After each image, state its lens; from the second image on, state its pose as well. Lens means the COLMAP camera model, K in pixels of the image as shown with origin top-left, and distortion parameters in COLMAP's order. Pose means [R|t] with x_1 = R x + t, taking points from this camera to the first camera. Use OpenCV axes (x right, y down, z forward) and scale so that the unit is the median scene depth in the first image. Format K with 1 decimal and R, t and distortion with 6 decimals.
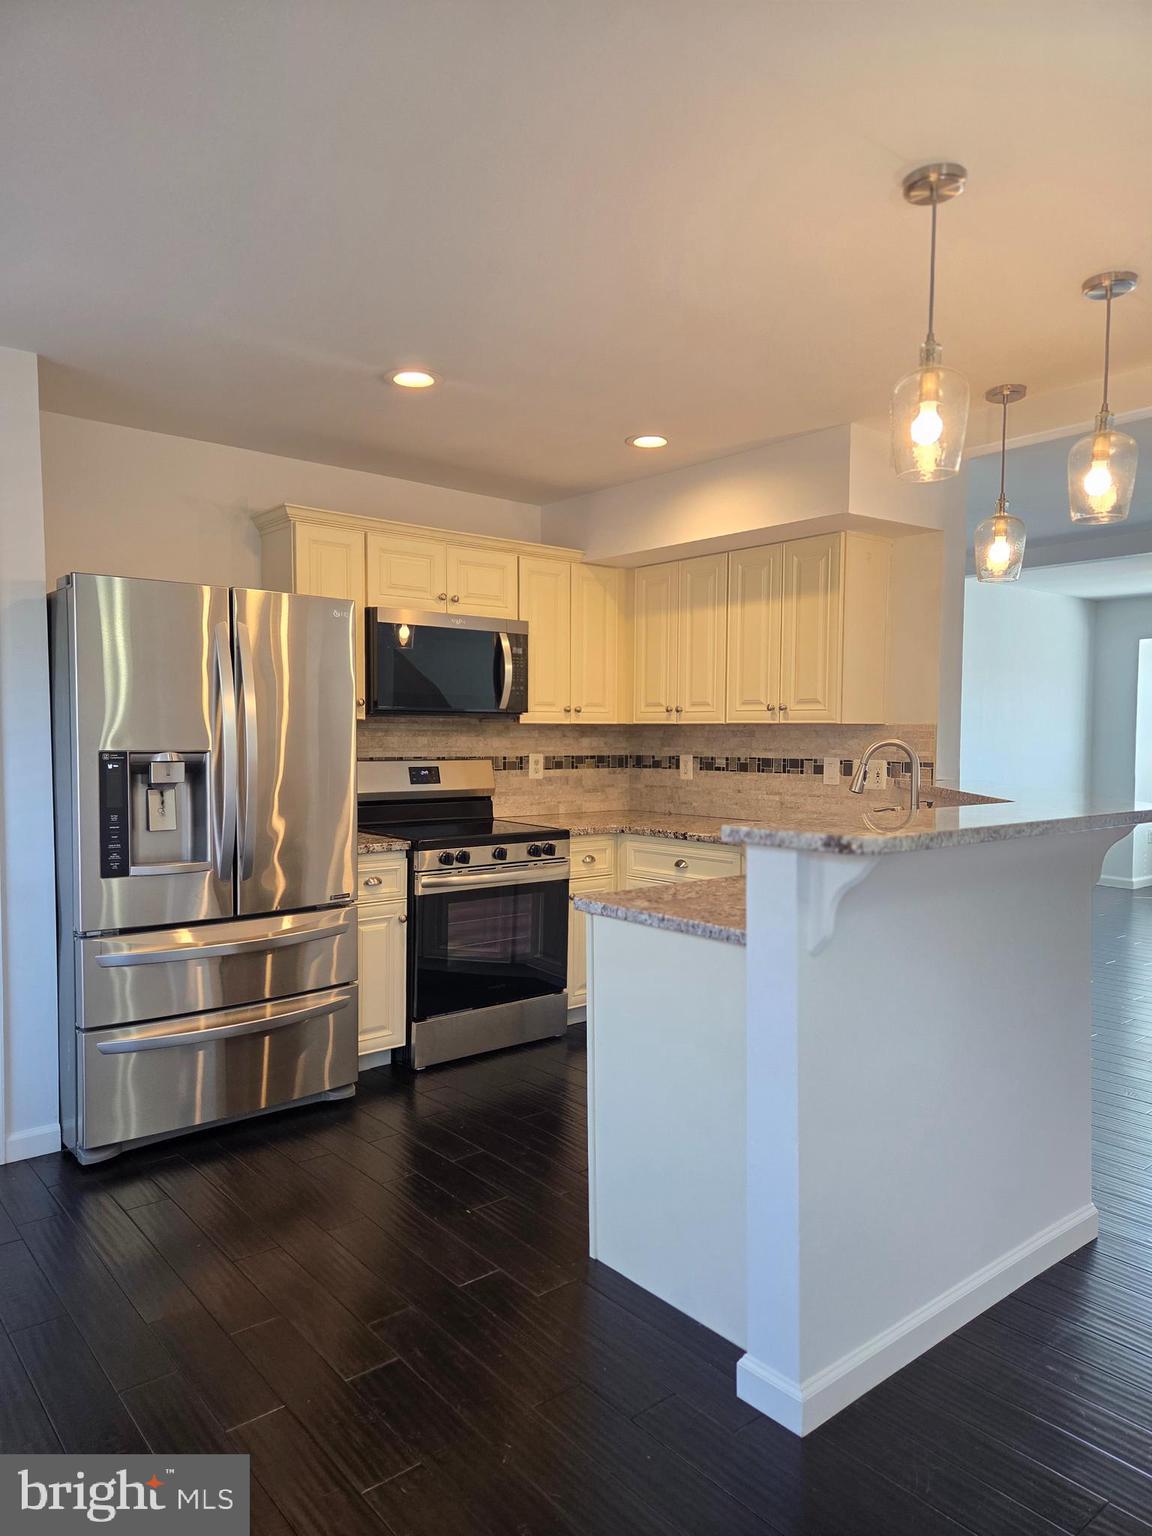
lens RADIAL K [[1027.2, 0, 578.2], [0, 1027.2, 778.6], [0, 0, 1]] dist [0.076339, -0.059076]
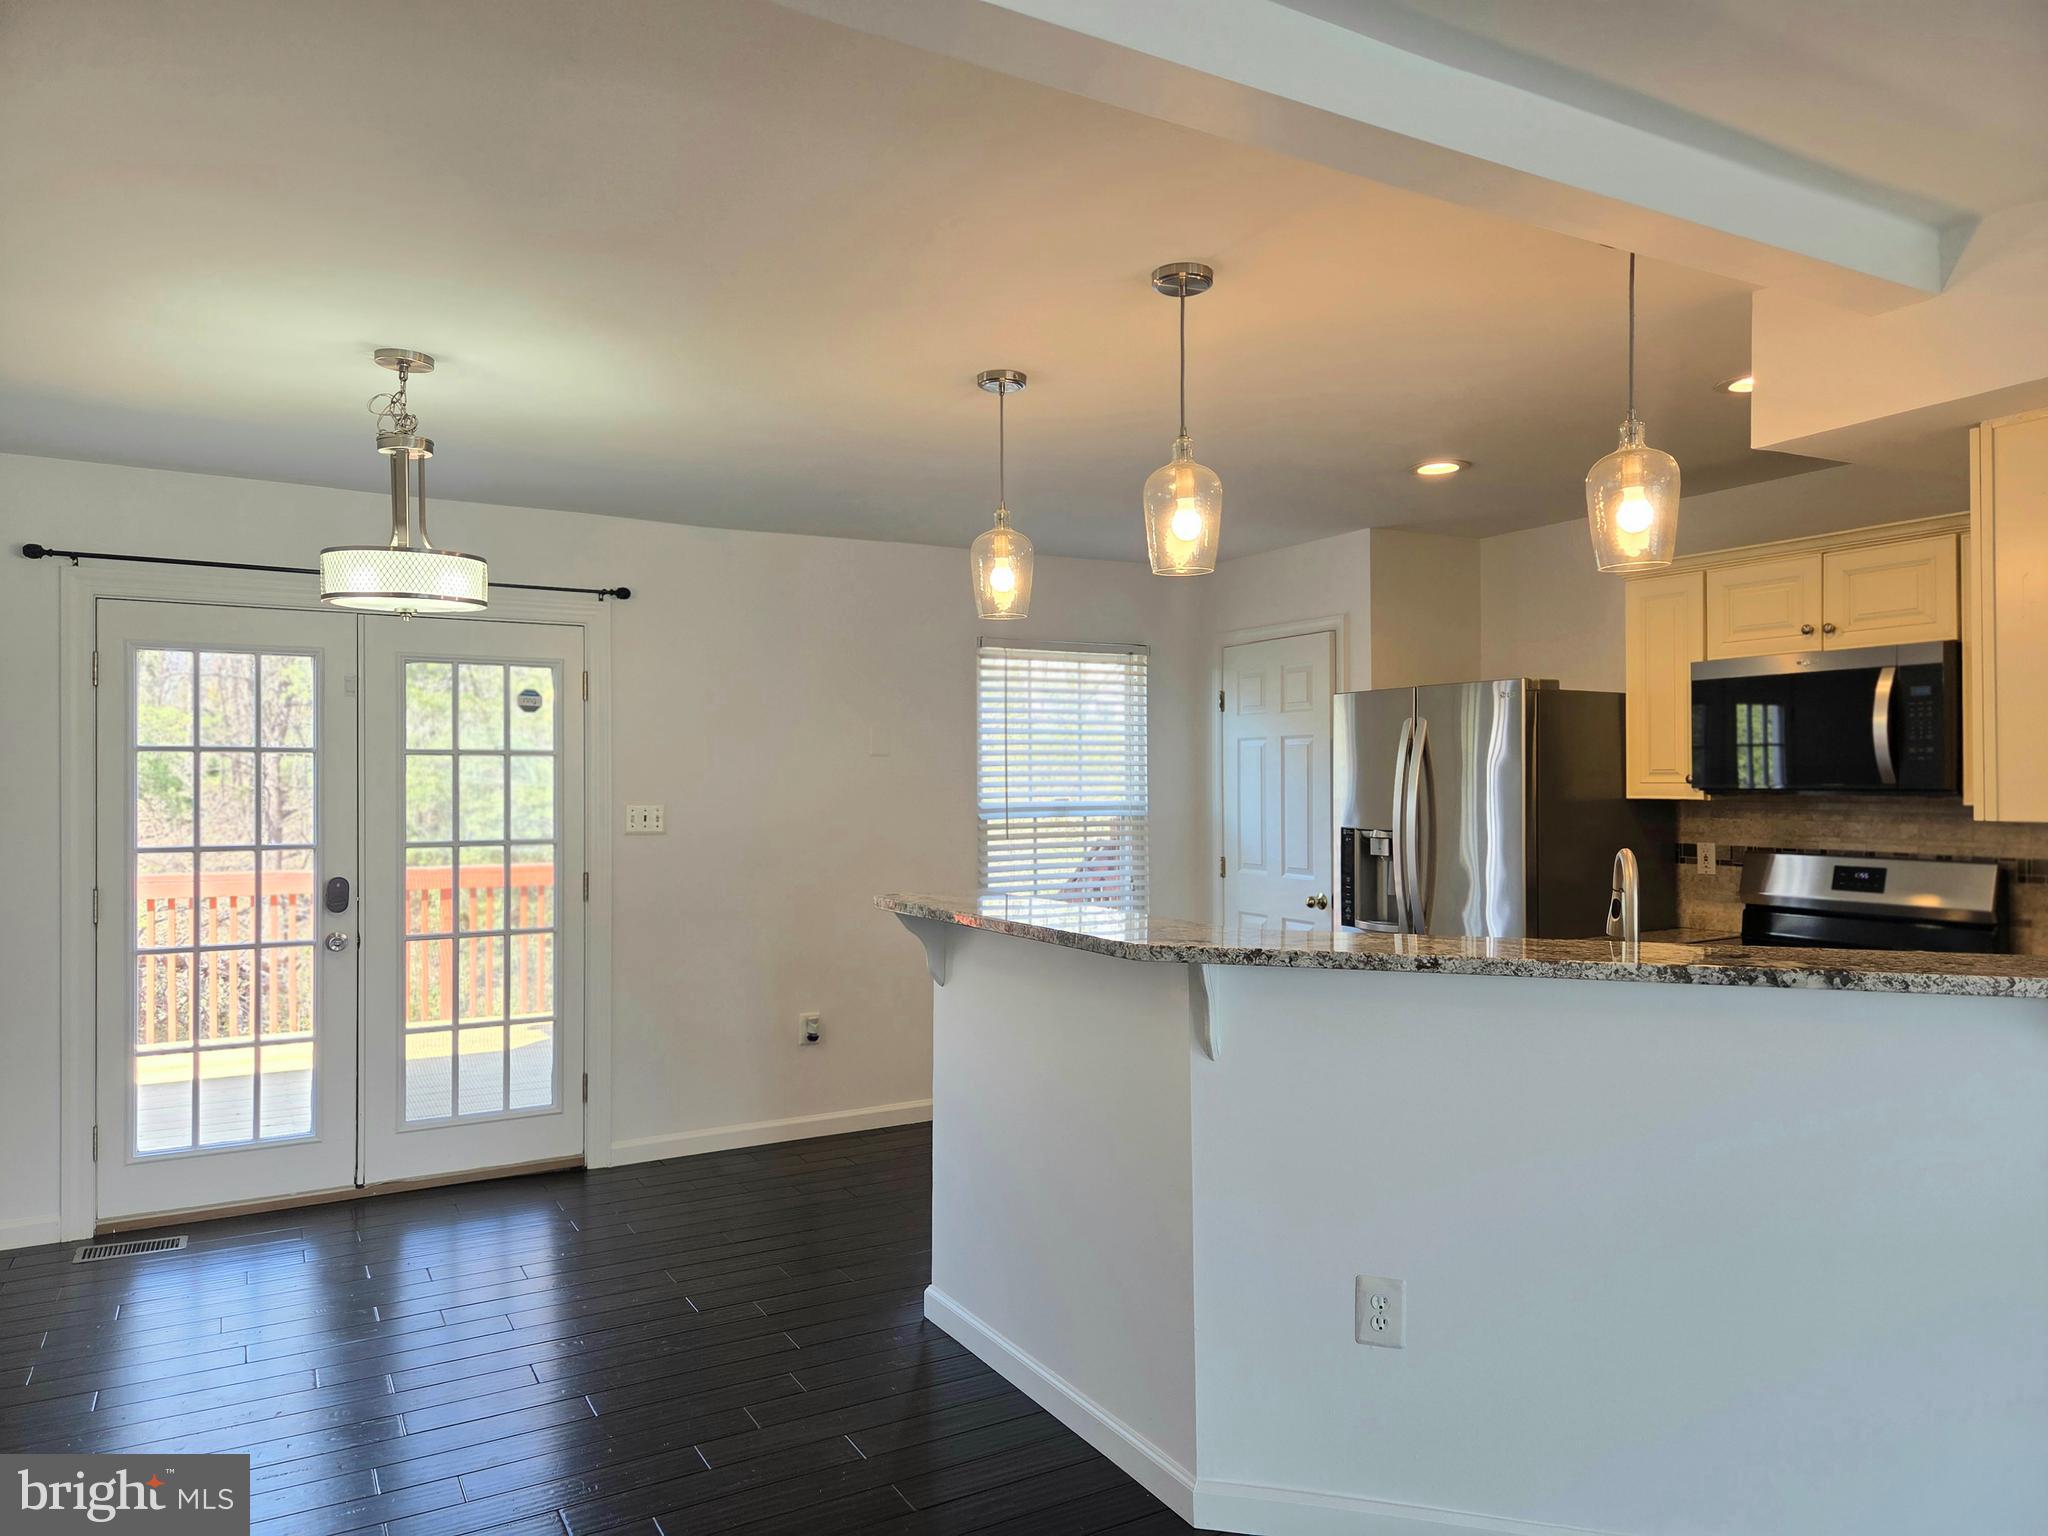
lens RADIAL K [[1369.6, 0, 1033.0], [0, 1369.6, 776.8], [0, 0, 1]] dist [0.076339, -0.059076]
pose [[-0.167131, -0.004883, -0.985923, 0.869576], [-0.039094, 0.999234, 0.001679, -0.051592], [0.985159, 0.038824, -0.167194, 0.602704]]
